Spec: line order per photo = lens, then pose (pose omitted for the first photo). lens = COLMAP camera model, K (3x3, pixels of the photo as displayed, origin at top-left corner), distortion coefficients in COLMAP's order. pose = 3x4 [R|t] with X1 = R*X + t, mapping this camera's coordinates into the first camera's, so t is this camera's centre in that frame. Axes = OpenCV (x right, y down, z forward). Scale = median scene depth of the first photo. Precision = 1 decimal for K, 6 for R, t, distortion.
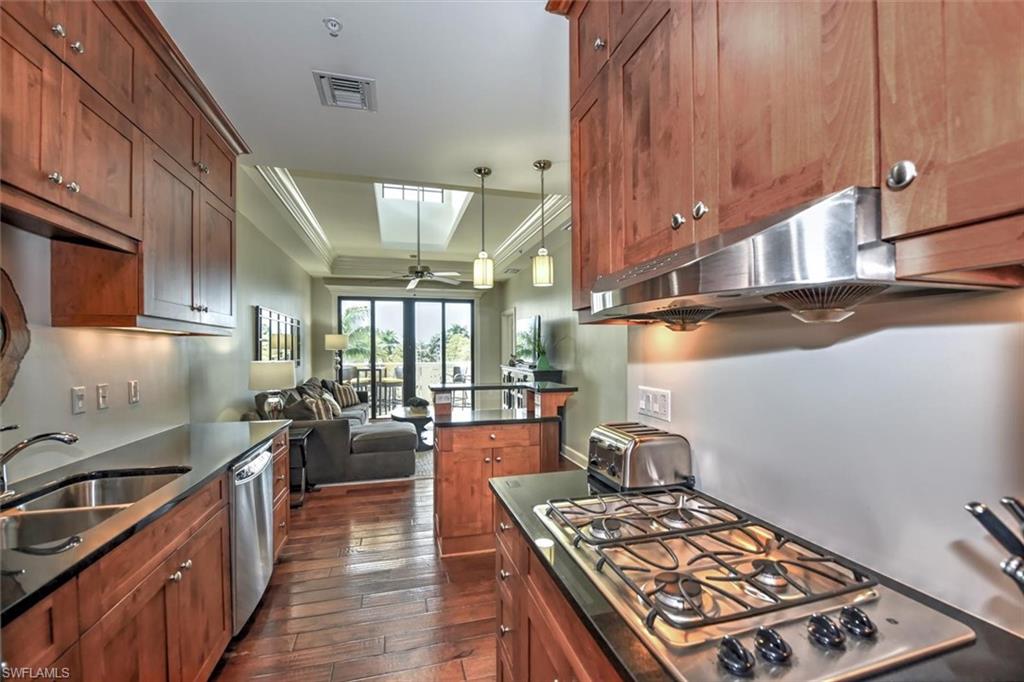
lens RADIAL K [[409.4, 0, 506.2], [0, 409.4, 343.3], [0, 0, 1]] dist [0.002883, 0.000242]
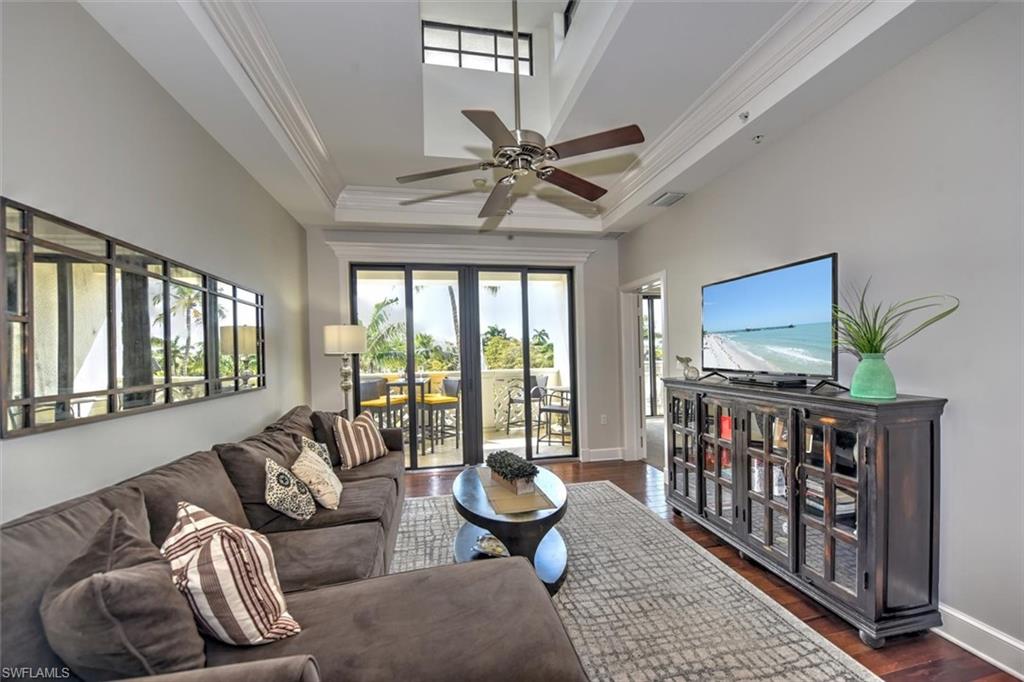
lens RADIAL K [[409.4, 0, 517.5], [0, 409.4, 351.0], [0, 0, 1]] dist [0.002883, 0.000242]
pose [[0.998181, -0.014867, -0.058433, -0.120520], [0.015555, 0.999815, 0.011334, 0.008453], [0.058253, -0.012222, 0.998227, 0.369744]]
